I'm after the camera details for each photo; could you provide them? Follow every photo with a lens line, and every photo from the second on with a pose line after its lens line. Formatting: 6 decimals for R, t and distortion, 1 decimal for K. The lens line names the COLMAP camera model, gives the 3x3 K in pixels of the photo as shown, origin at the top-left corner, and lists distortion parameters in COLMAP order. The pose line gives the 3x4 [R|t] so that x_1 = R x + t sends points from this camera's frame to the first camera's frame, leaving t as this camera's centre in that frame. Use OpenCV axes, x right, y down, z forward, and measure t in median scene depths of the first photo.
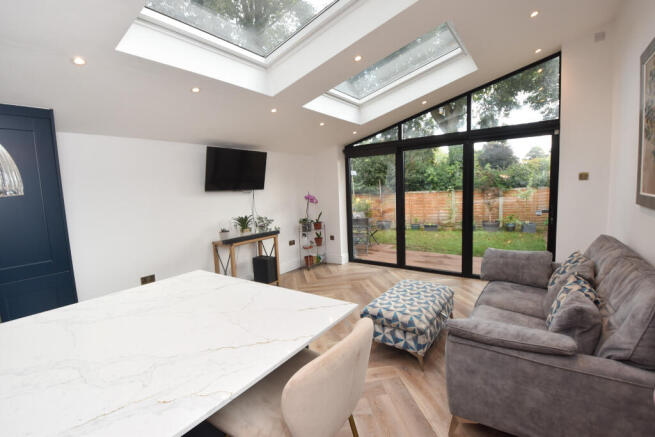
lens RADIAL K [[301.2, 0, 329.8], [0, 301.2, 220.5], [0, 0, 1]] dist [0.027661, -0.035528]
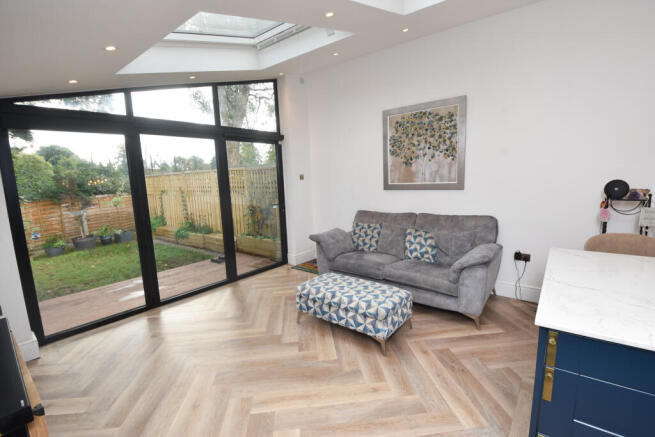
lens RADIAL K [[301.2, 0, 329.8], [0, 301.2, 220.5], [0, 0, 1]] dist [0.027661, -0.035528]
pose [[0.051031, -0.107468, 0.992898, -0.477114], [0.146245, 0.984280, 0.099019, -0.054205], [-0.987931, 0.140154, 0.065946, 0.650714]]
